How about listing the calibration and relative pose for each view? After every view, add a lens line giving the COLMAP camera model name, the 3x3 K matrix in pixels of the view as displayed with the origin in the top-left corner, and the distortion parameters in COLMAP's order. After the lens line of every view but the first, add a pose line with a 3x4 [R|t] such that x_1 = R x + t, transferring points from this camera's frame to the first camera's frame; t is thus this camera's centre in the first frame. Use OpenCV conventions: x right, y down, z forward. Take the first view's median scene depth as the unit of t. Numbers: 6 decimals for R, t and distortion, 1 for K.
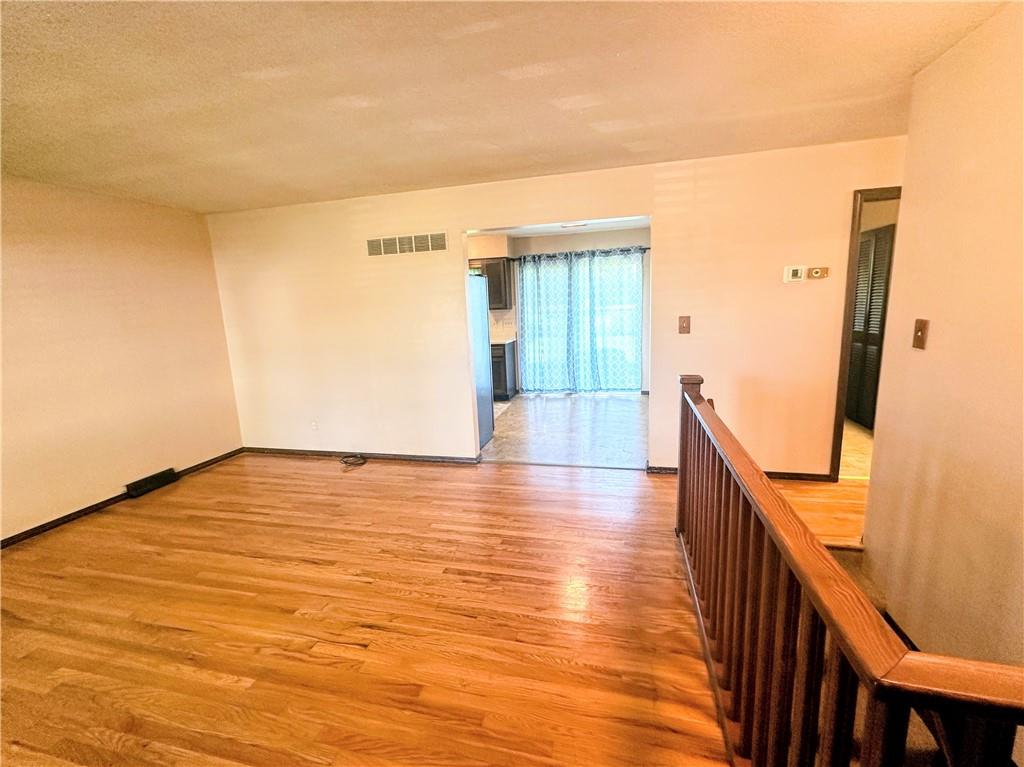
lens RADIAL K [[436.3, 0, 512.0], [0, 436.3, 383.5], [0, 0, 1]] dist [-0.001053, -0.000946]
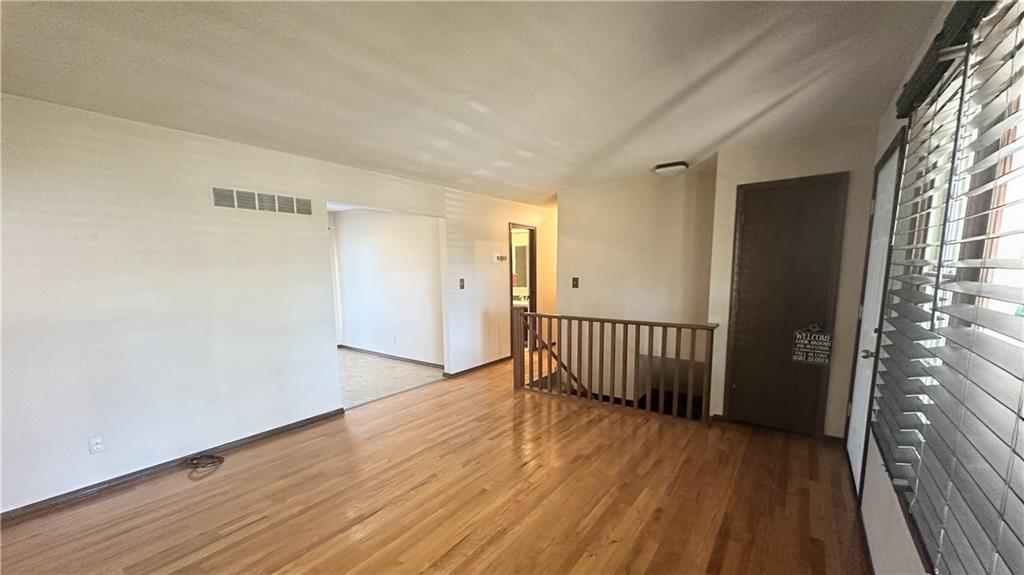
lens RADIAL K [[380.0, 0, 514.9], [0, 380.0, 326.2], [0, 0, 1]] dist [0.003093, 0.000008]
pose [[0.396486, -0.104138, 0.912115, -0.937759], [0.159256, 0.986284, 0.043379, -0.003806], [-0.904122, 0.128061, 0.407632, 0.242292]]
